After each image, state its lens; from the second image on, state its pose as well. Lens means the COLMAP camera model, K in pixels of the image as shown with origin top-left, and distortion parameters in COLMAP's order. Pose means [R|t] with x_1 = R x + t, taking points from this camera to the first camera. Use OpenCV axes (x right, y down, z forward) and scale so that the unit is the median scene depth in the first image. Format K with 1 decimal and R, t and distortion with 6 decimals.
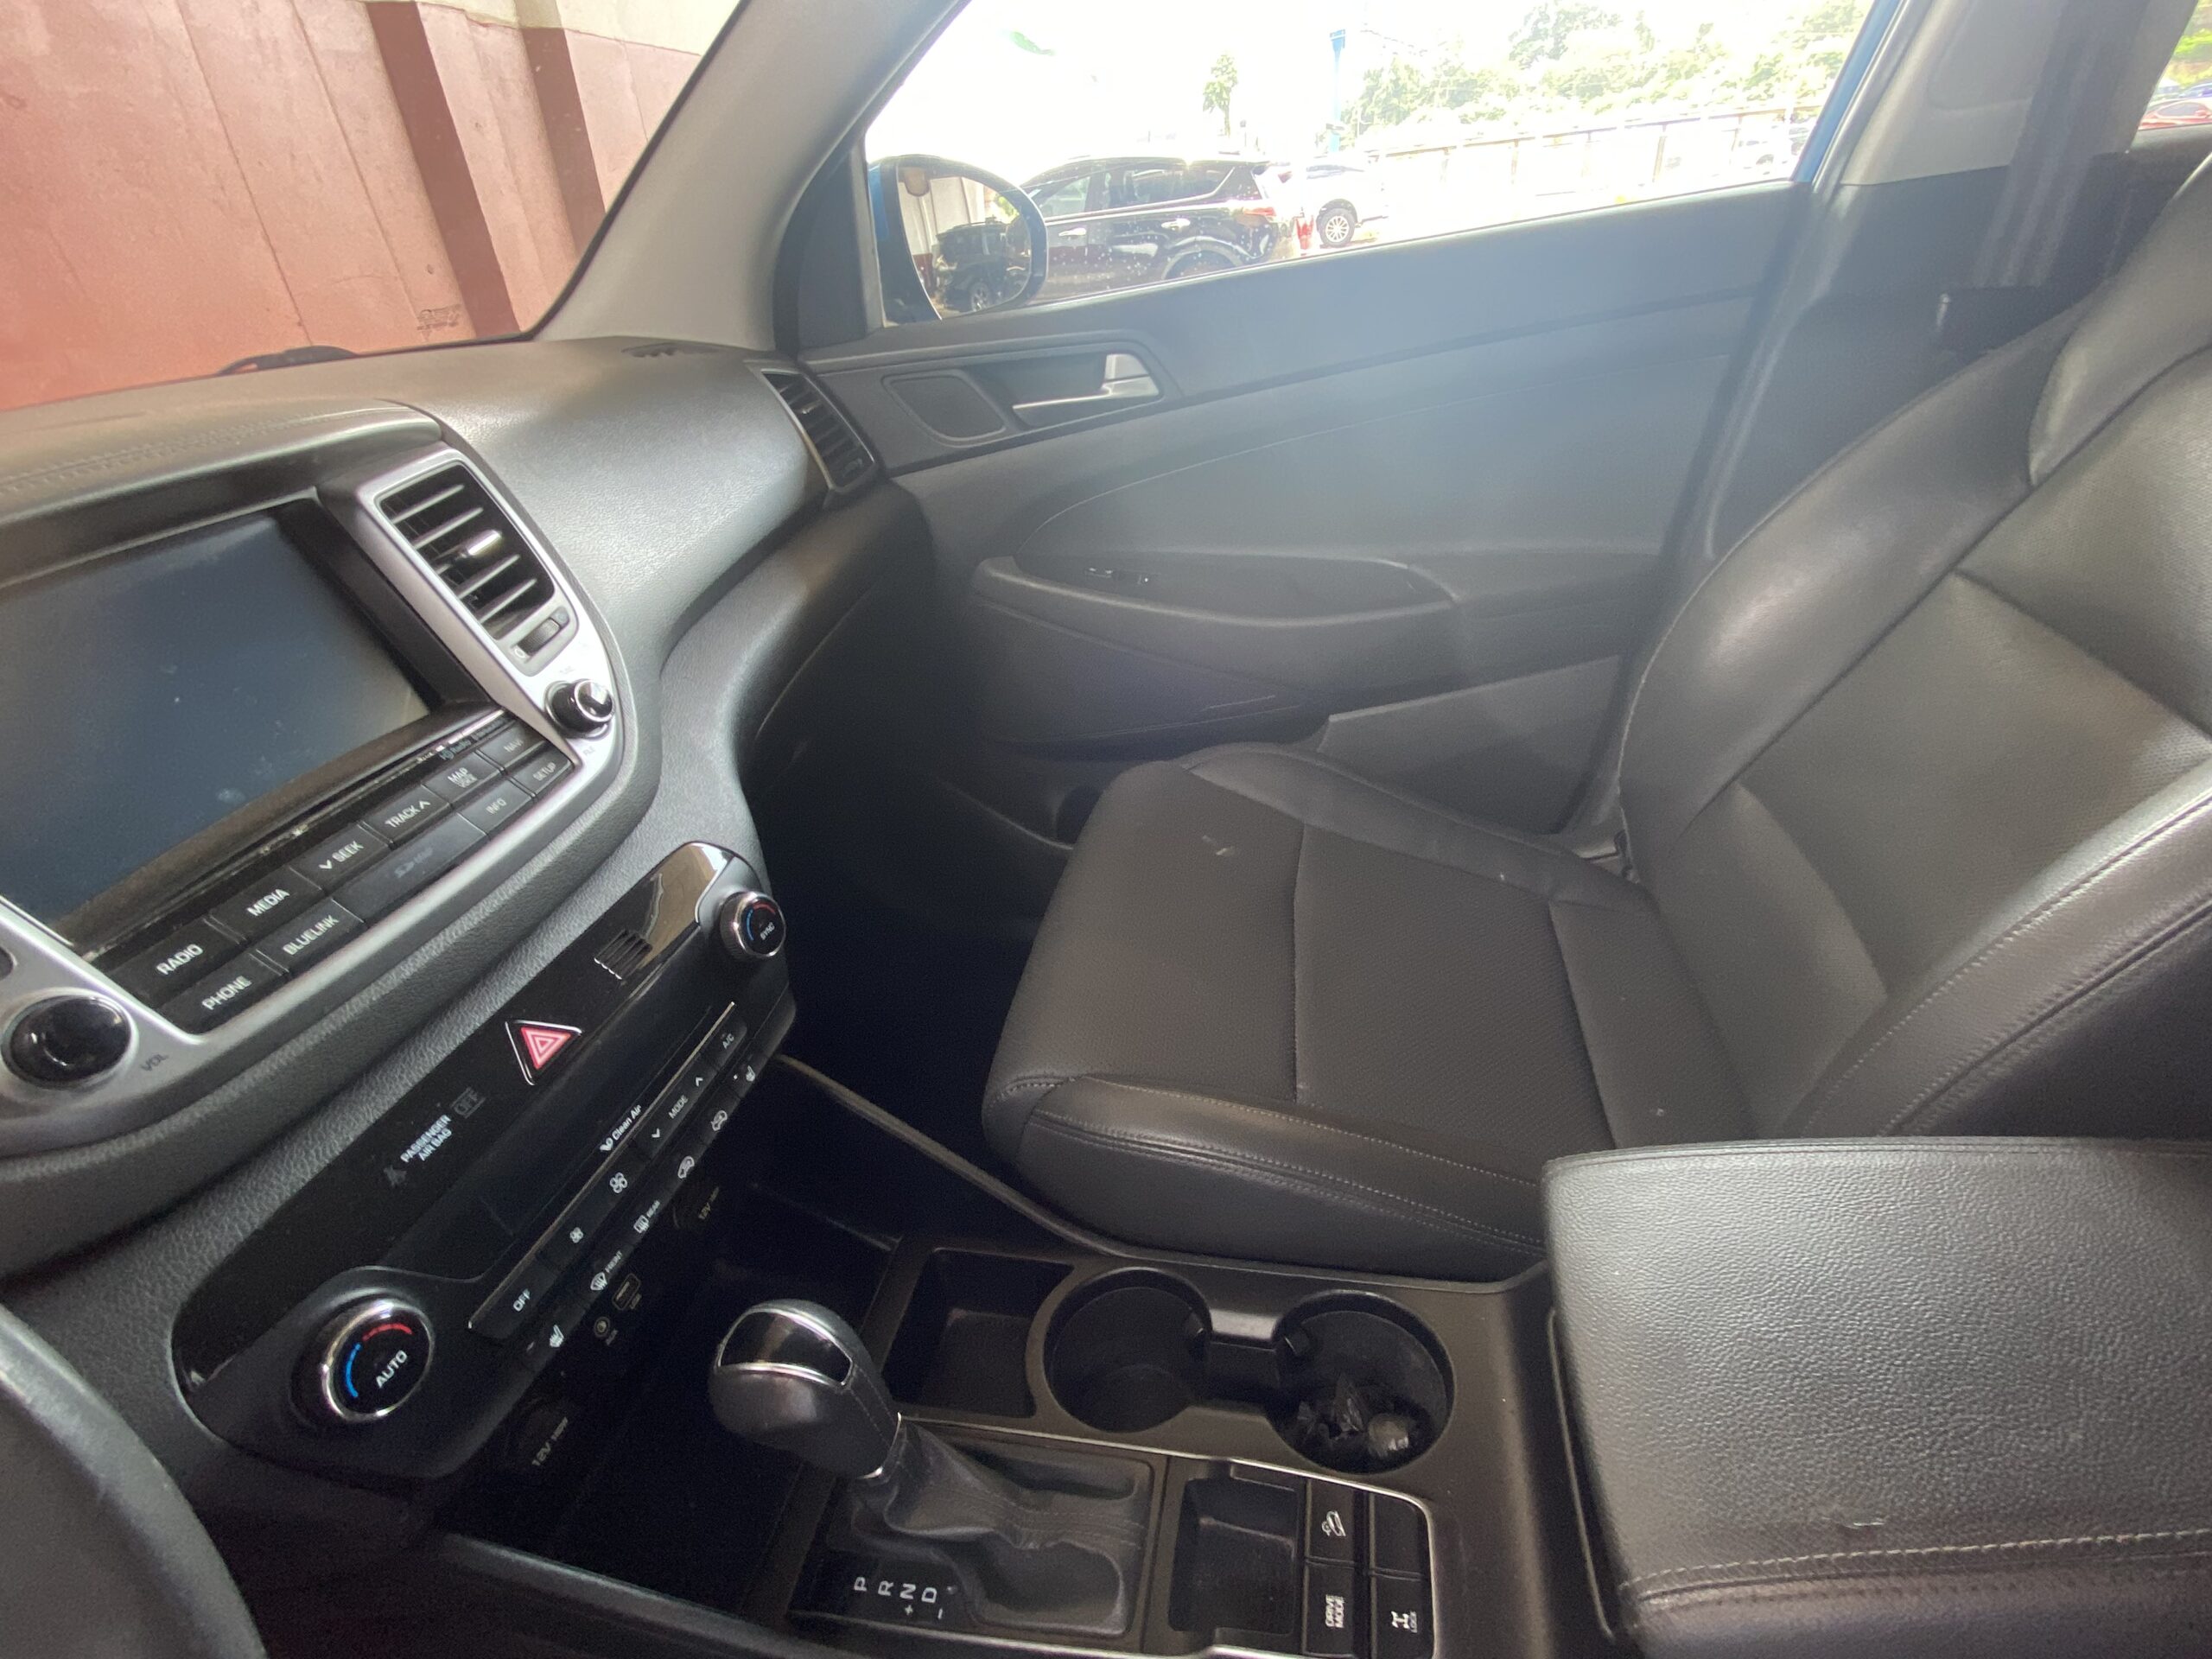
lens RADIAL K [[996.9, 0, 1106.0], [0, 996.9, 829.5], [0, 0, 1]] dist [0.032857, -0.025002]
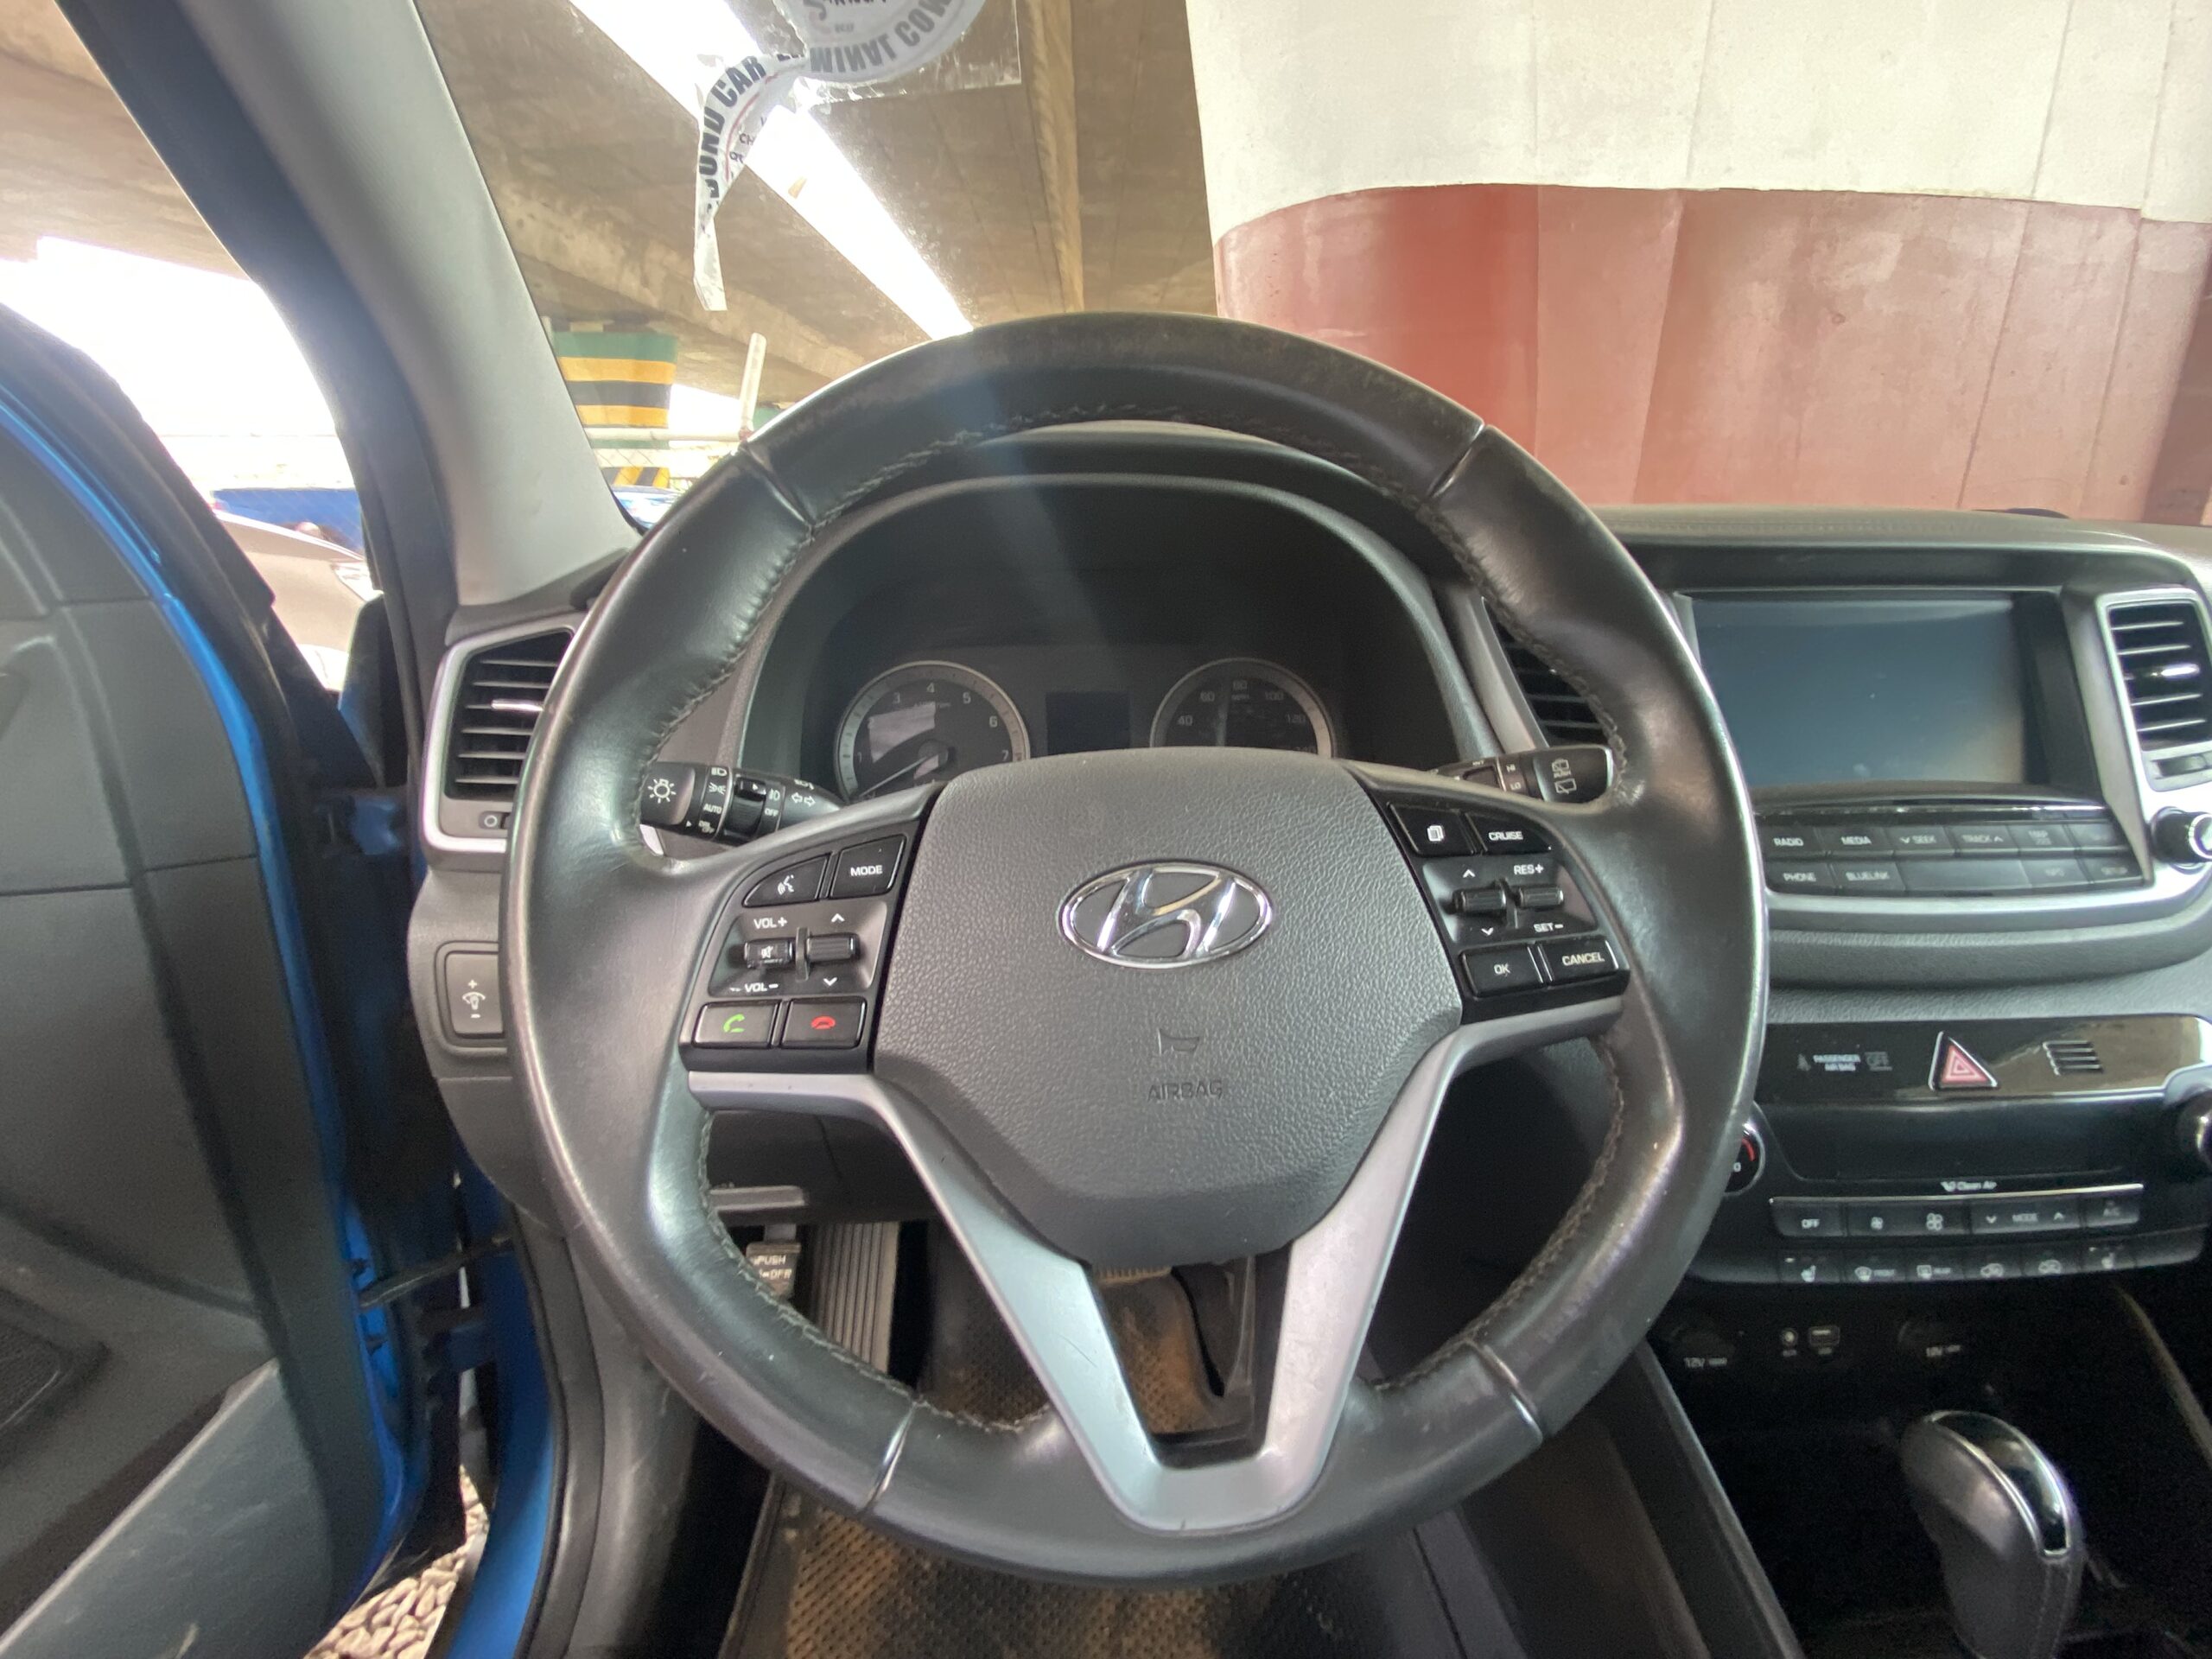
lens RADIAL K [[996.9, 0, 1106.0], [0, 996.9, 829.5], [0, 0, 1]] dist [0.032857, -0.025002]
pose [[0.284587, 0.380642, -0.879842, 0.027221], [-0.522152, 0.831252, 0.190729, 0.257819], [0.803969, 0.405133, 0.435317, -0.286453]]
